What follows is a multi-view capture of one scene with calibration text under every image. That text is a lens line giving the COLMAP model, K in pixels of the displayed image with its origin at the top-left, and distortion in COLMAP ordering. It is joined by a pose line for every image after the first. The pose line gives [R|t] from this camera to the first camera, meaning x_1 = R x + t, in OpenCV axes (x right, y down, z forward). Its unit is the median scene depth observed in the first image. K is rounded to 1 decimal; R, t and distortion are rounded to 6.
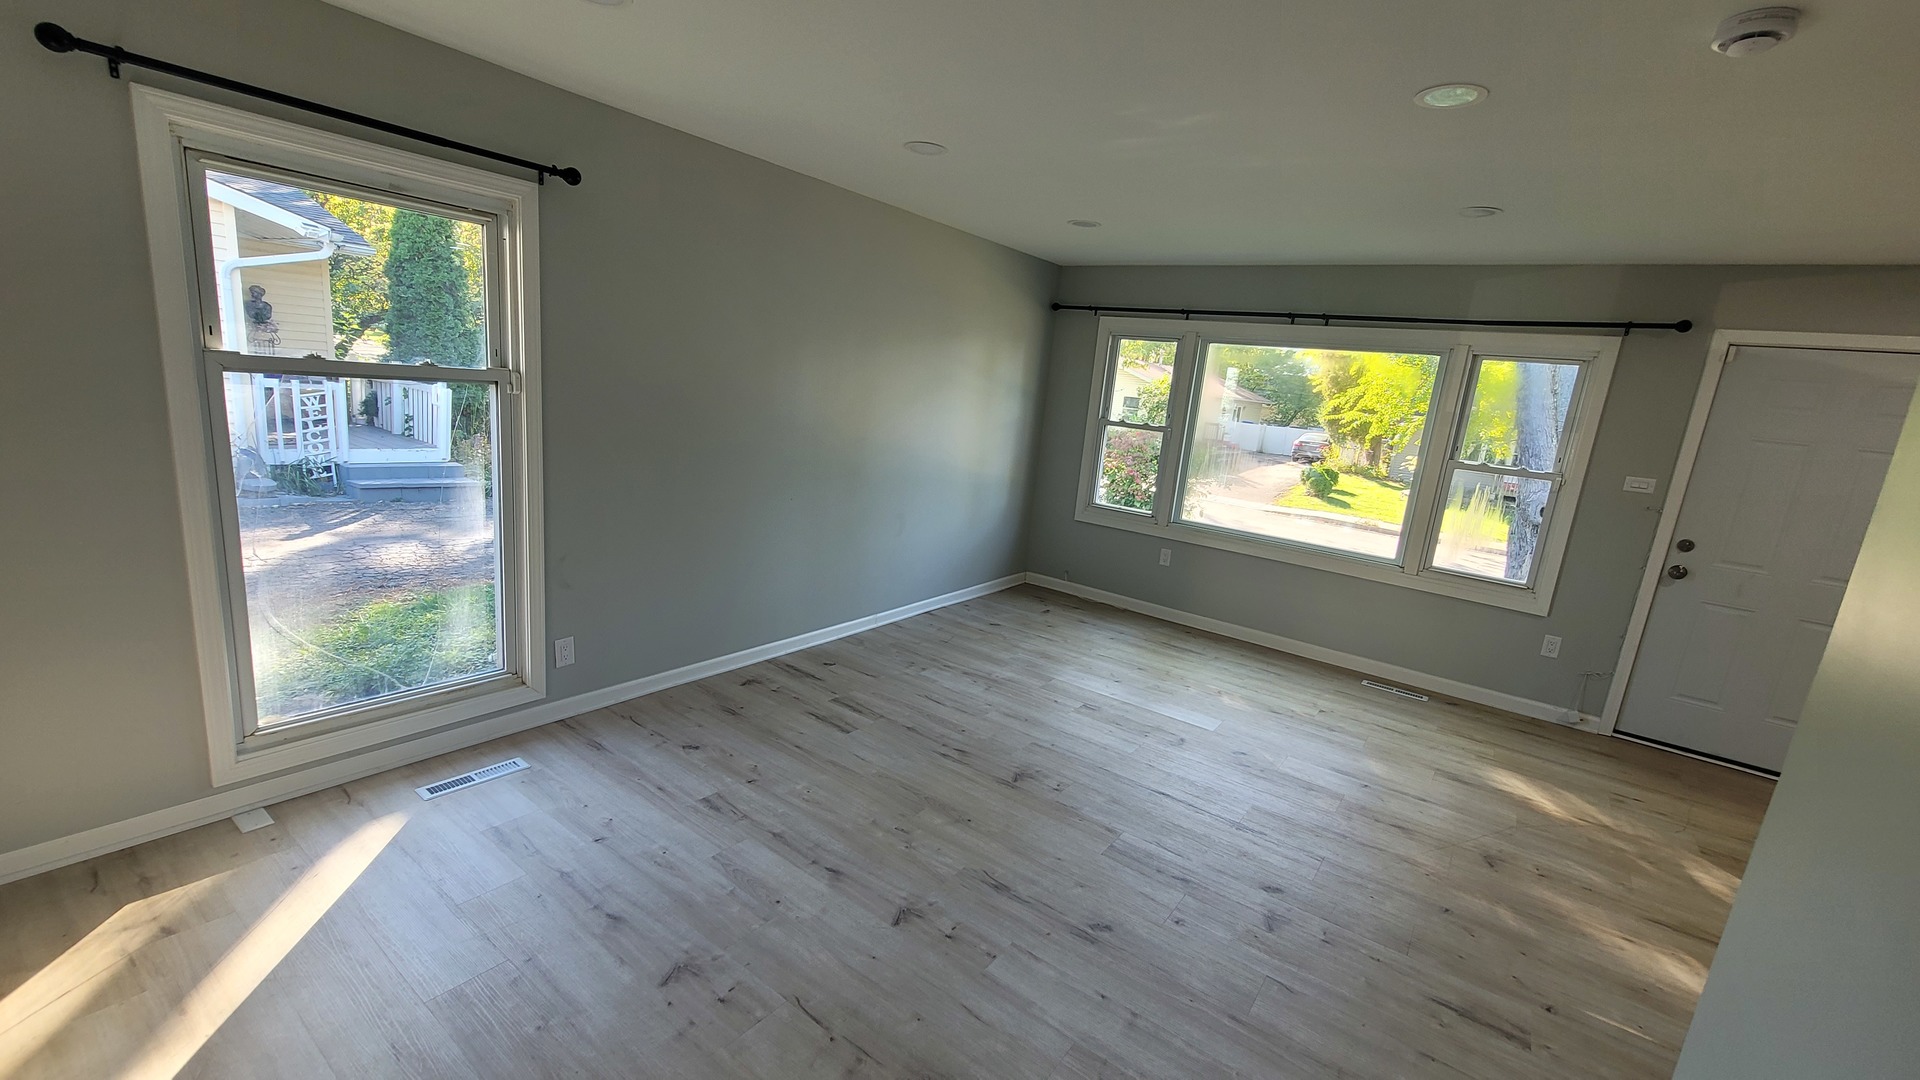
lens RADIAL K [[779.9, 0, 958.7], [0, 779.9, 545.4], [0, 0, 1]] dist [-0.001843, 0.000701]
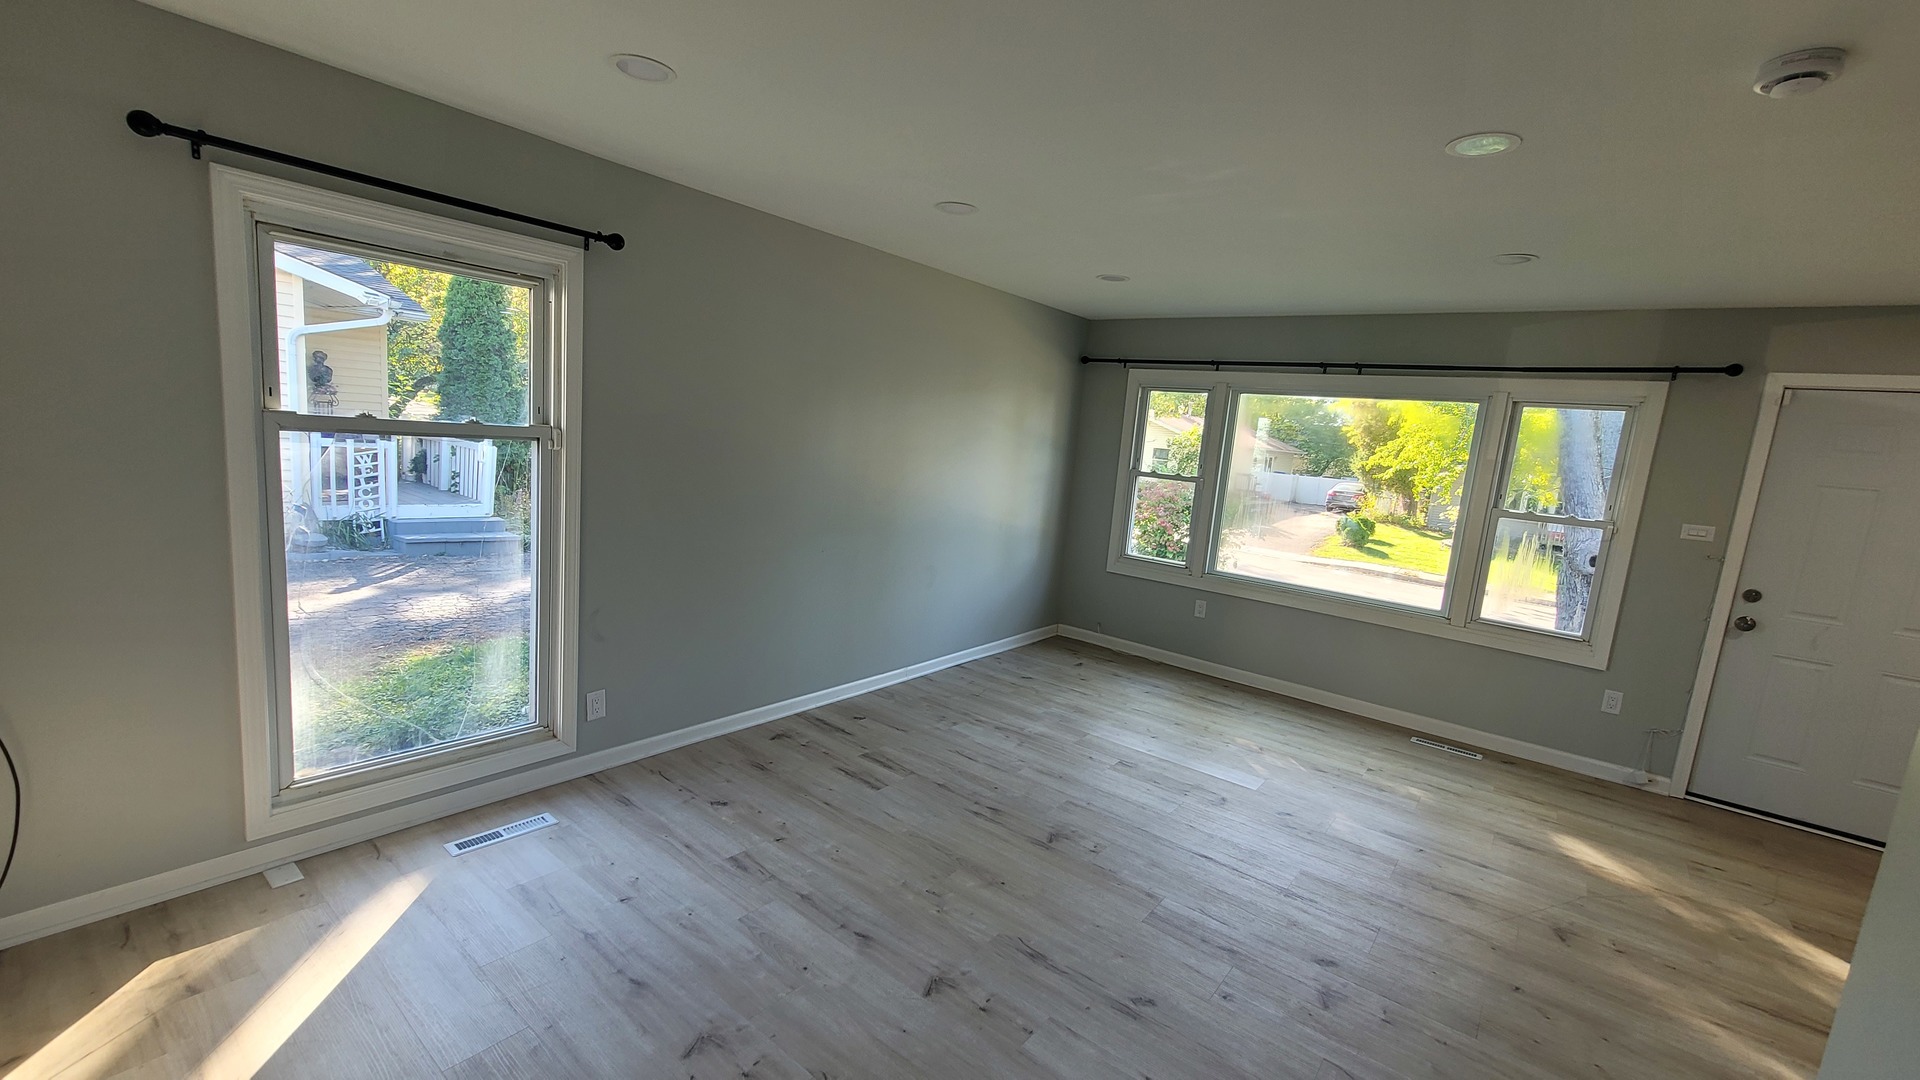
lens RADIAL K [[779.9, 0, 958.7], [0, 779.9, 545.4], [0, 0, 1]] dist [-0.001843, 0.000701]
pose [[0.999263, -0.004624, -0.038096, -0.002197], [0.002082, 0.997785, -0.066489, -0.000032], [0.038319, 0.066360, 0.997060, 0.008112]]
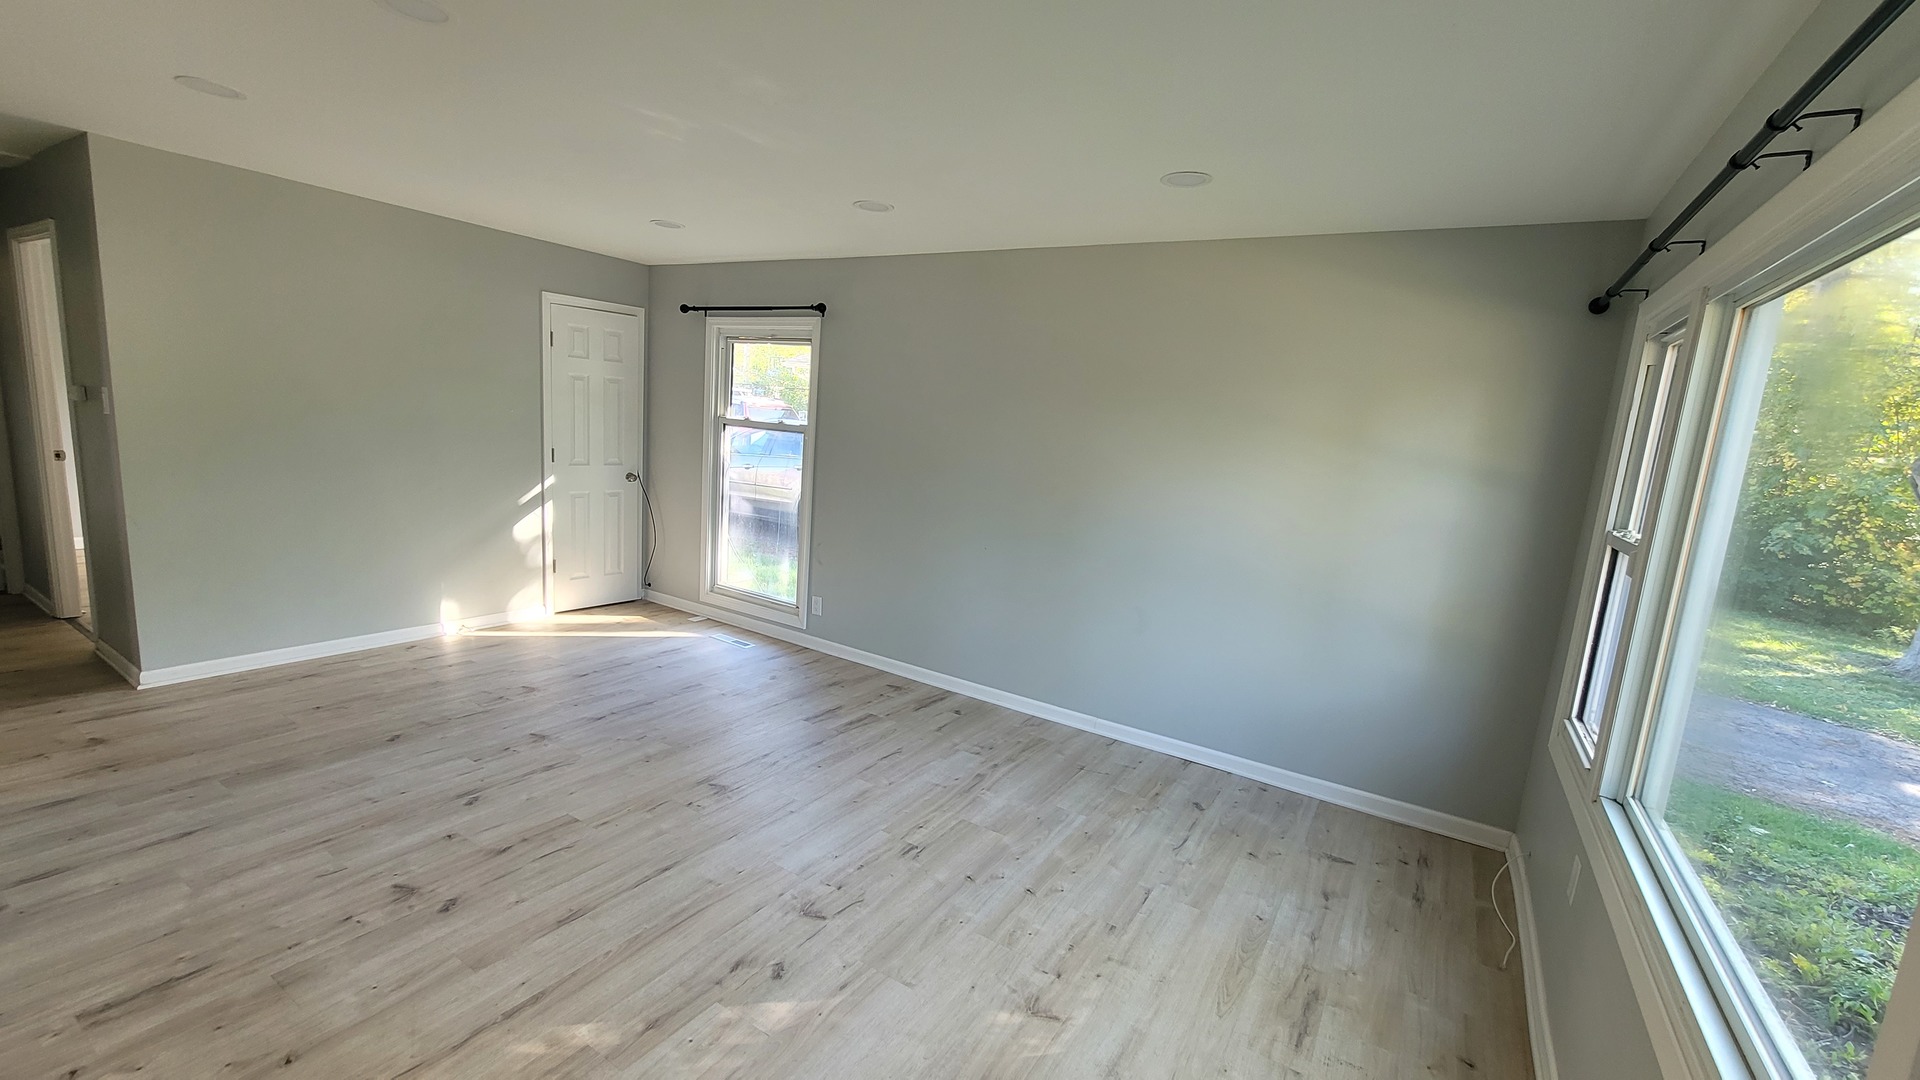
lens RADIAL K [[779.9, 0, 958.7], [0, 779.9, 545.4], [0, 0, 1]] dist [-0.001843, 0.000701]
pose [[0.078354, 0.072094, -0.994315, 1.040017], [-0.279784, 0.958888, 0.047478, -0.128946], [0.956860, 0.274474, 0.095303, 1.083053]]
